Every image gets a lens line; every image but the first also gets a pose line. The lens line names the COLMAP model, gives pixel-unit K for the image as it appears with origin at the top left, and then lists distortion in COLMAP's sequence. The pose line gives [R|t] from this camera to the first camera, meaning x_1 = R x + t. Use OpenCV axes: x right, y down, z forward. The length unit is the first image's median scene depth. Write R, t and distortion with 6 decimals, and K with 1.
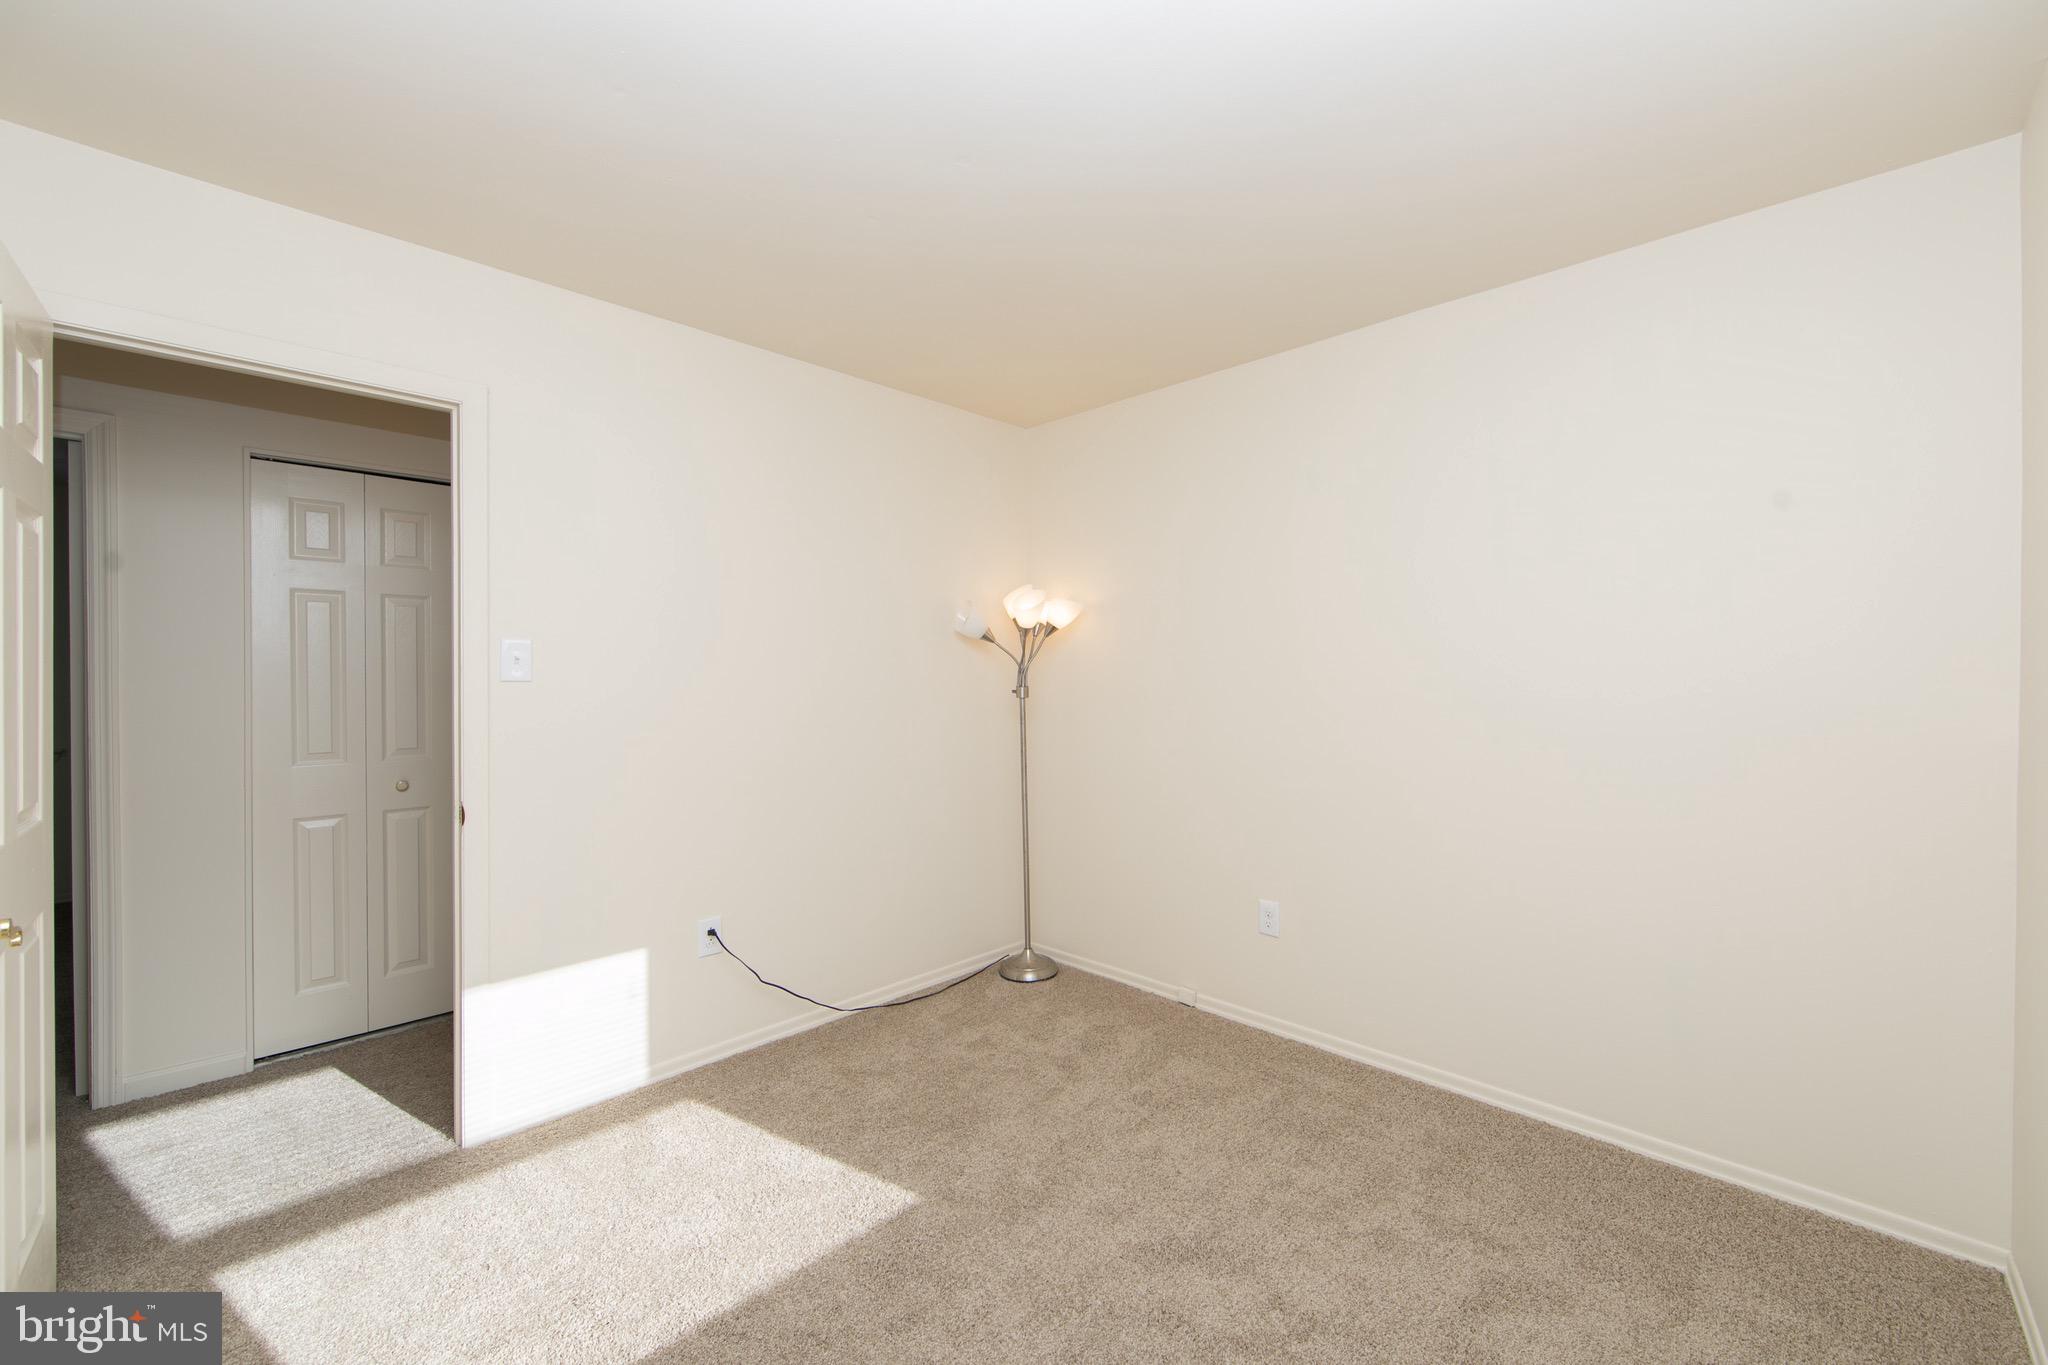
lens RADIAL K [[803.1, 0, 1024.0], [0, 803.1, 682.5], [0, 0, 1]] dist [-0.001742, -0.000162]
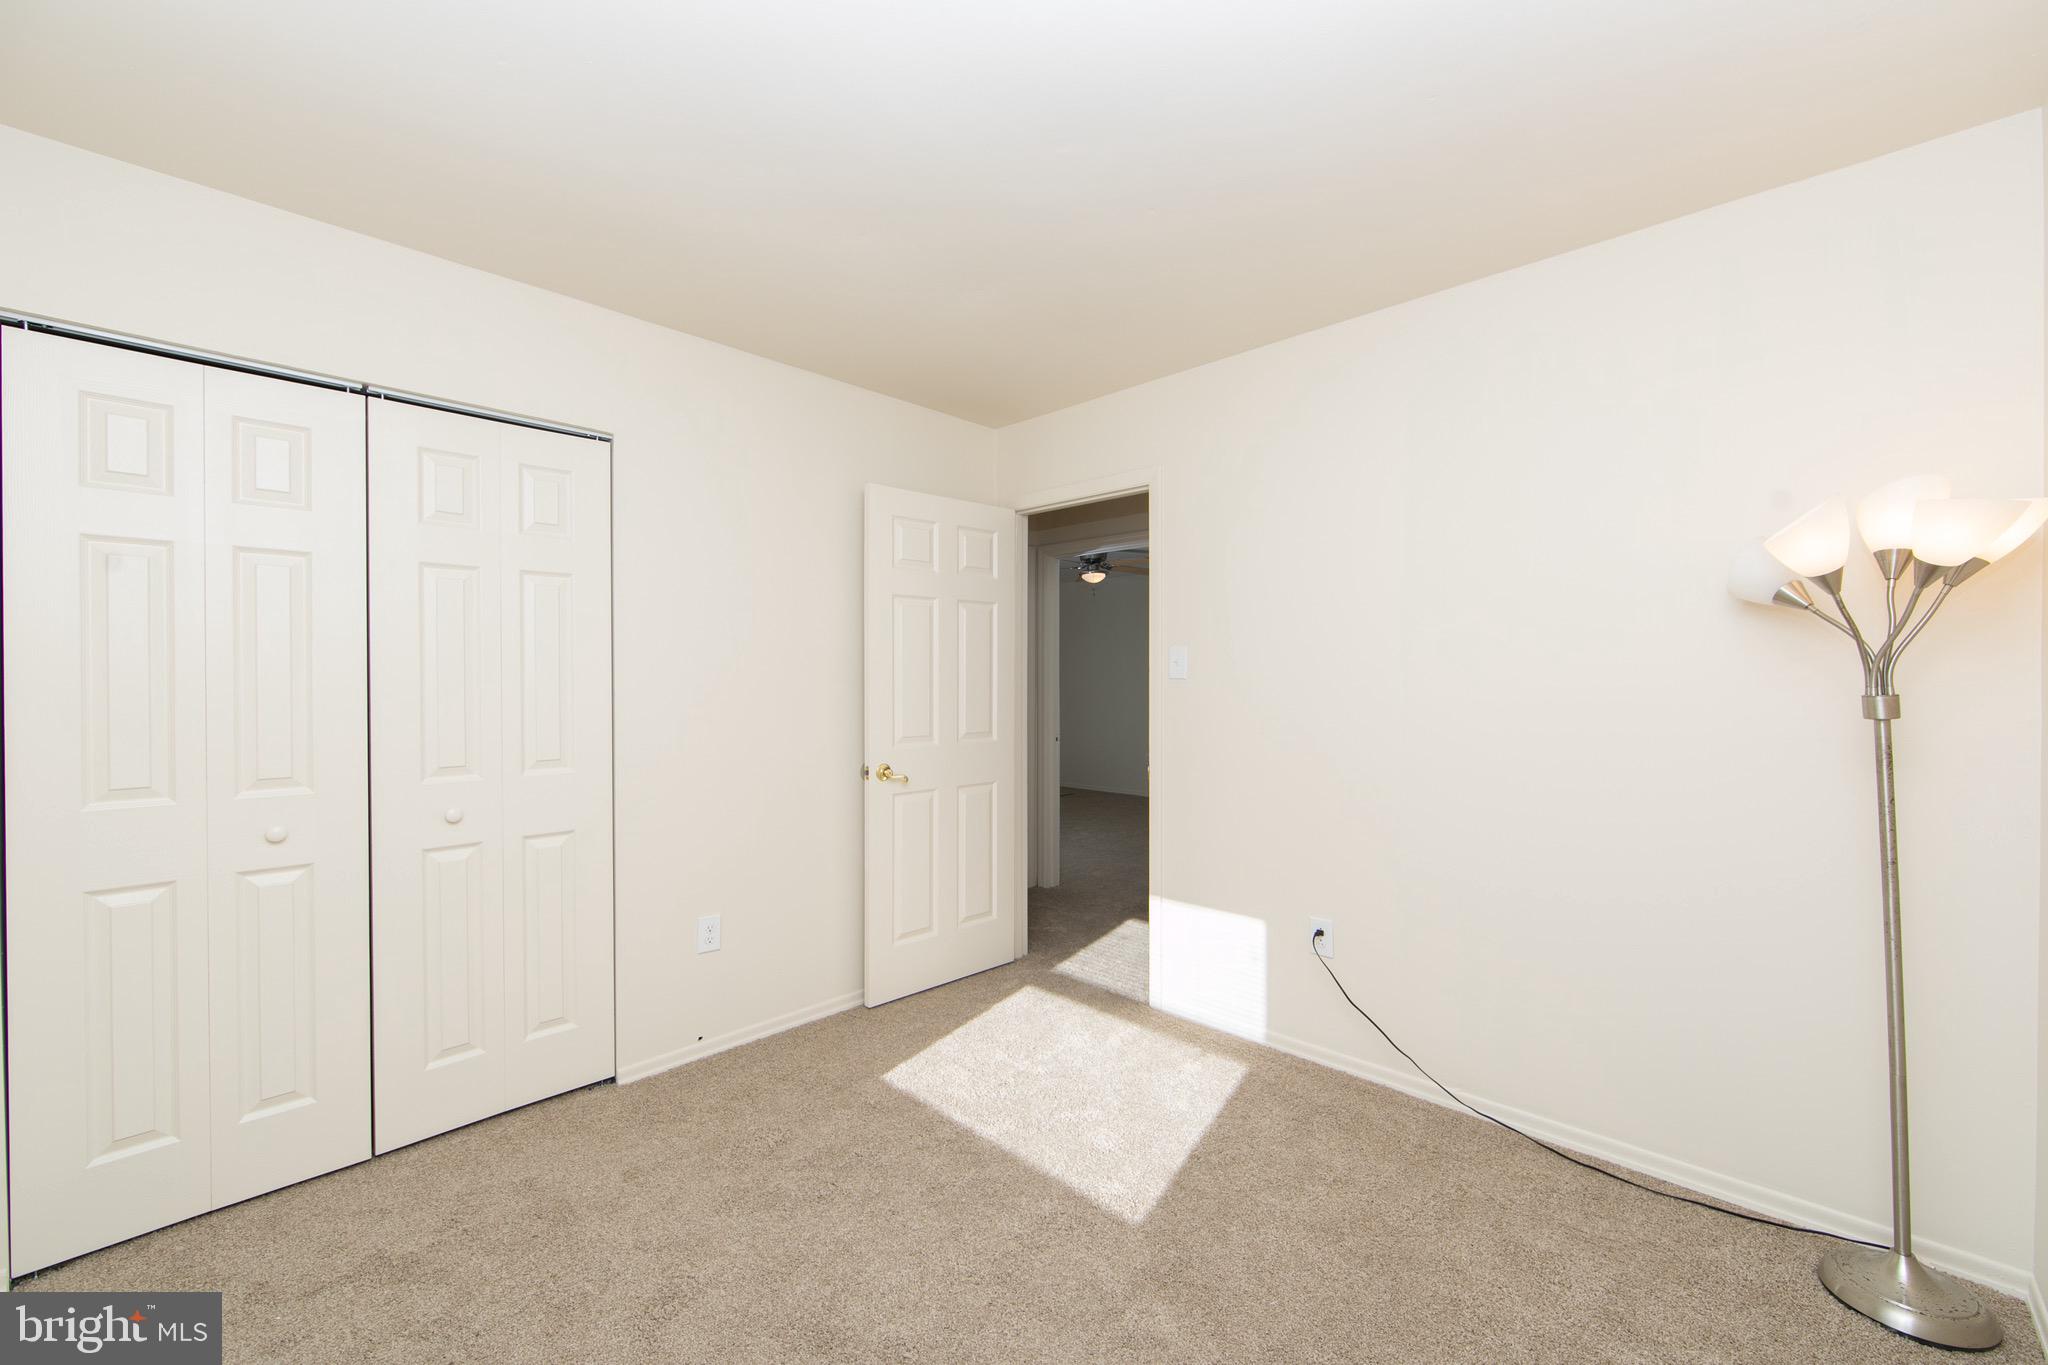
lens RADIAL K [[803.1, 0, 1024.0], [0, 803.1, 682.5], [0, 0, 1]] dist [-0.001742, -0.000162]
pose [[0.017853, 0.009866, -0.999792, 0.538493], [-0.002652, 0.999948, 0.009820, -0.006746], [0.999837, 0.002476, 0.017878, 0.556568]]
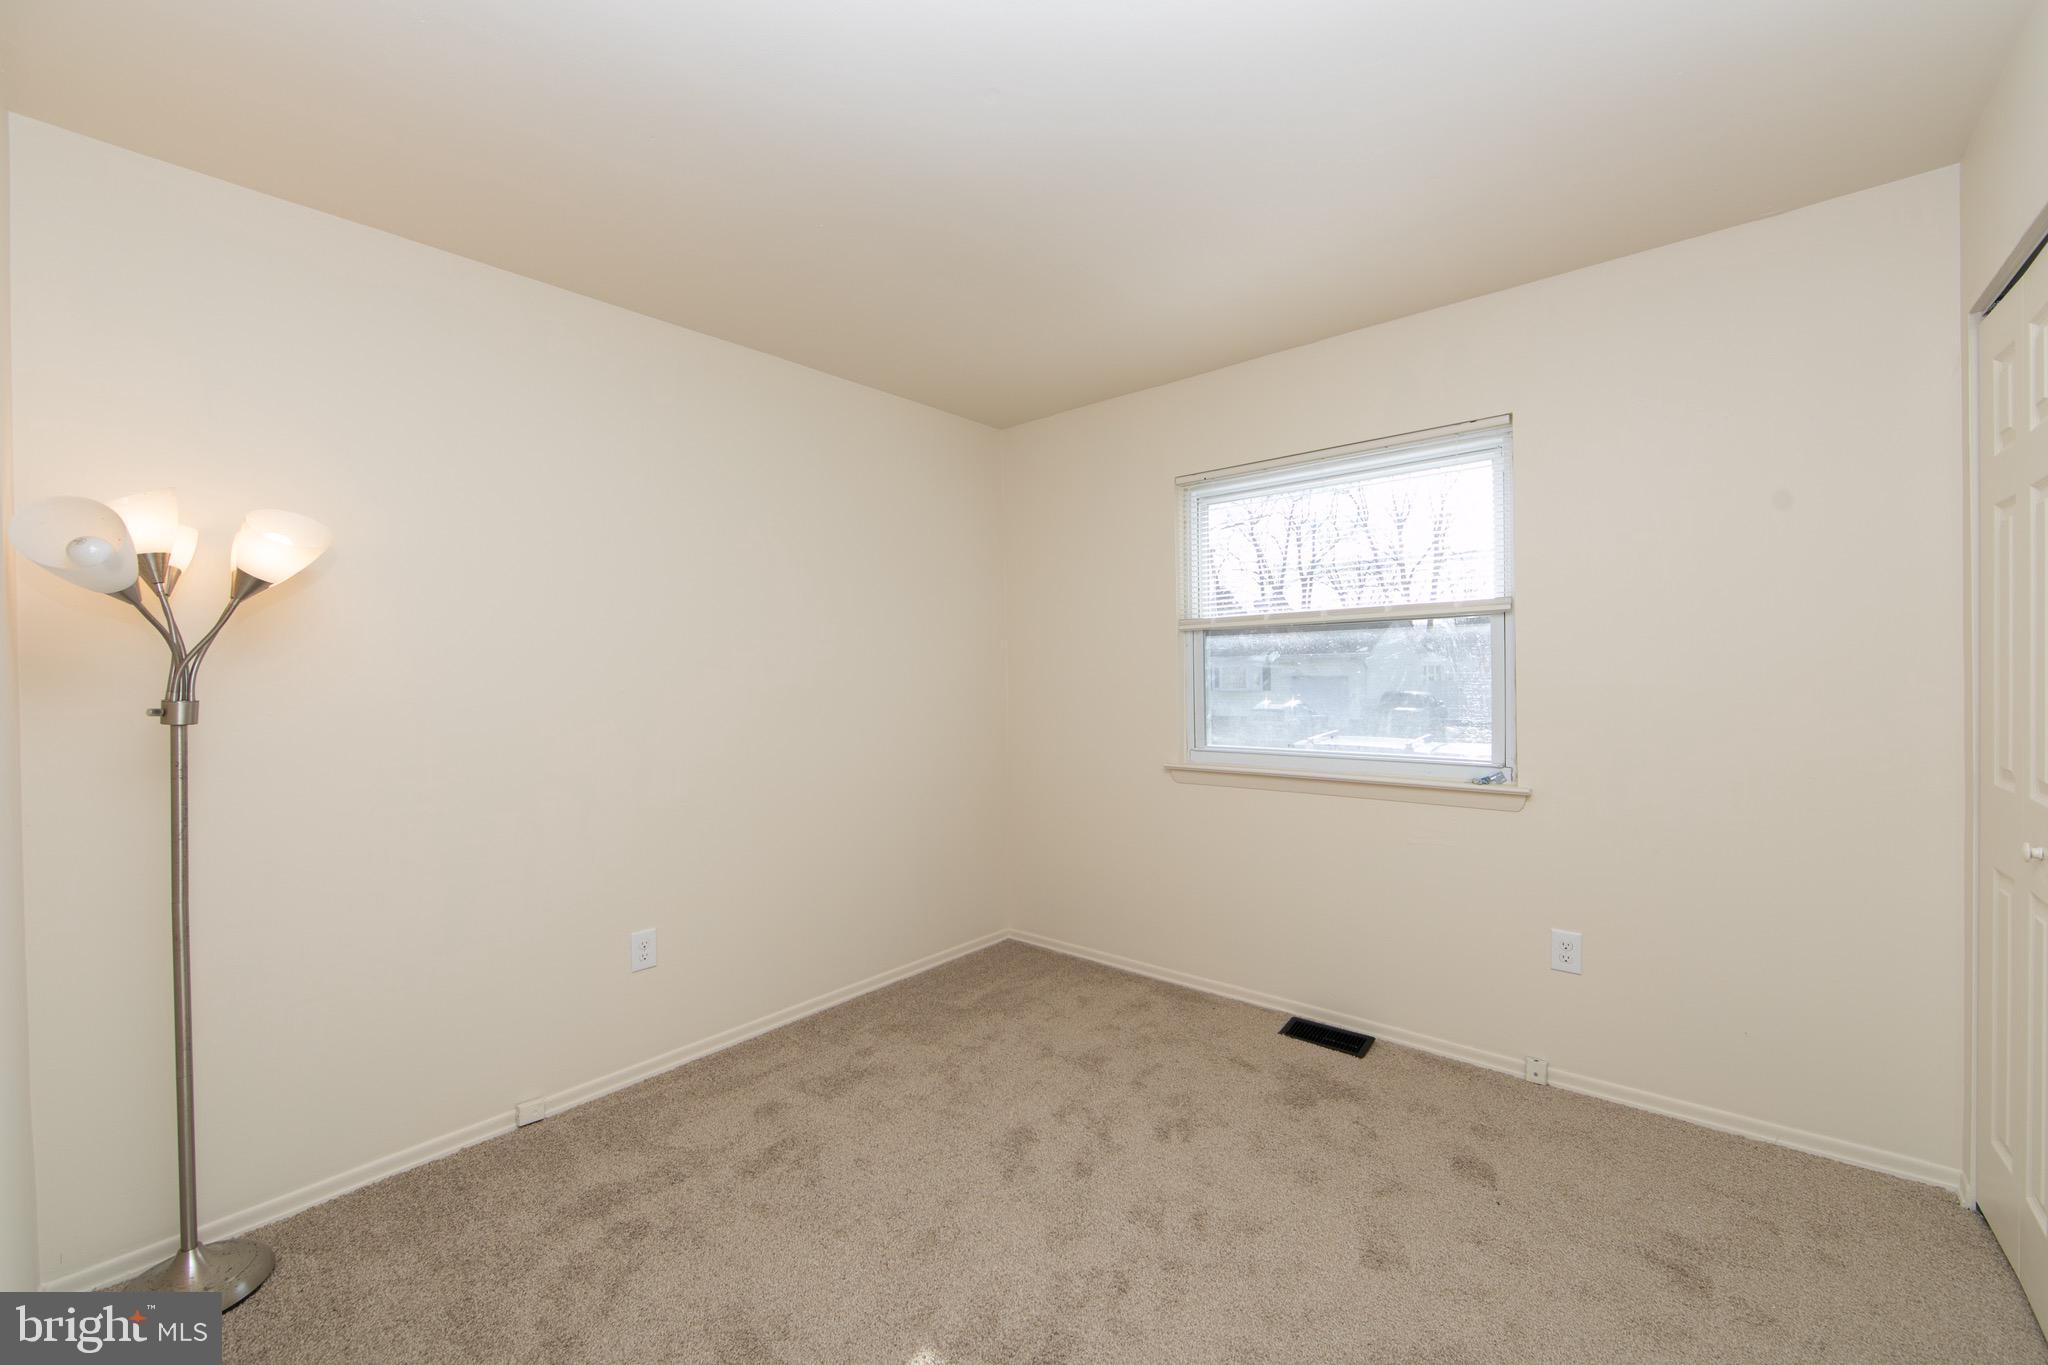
lens RADIAL K [[803.1, 0, 1024.0], [0, 803.1, 682.5], [0, 0, 1]] dist [-0.001742, -0.000162]
pose [[-0.077822, -0.006190, 0.996948, -0.591560], [0.009915, 0.999926, 0.006982, -0.004657], [-0.996918, 0.010428, -0.077755, 0.628894]]
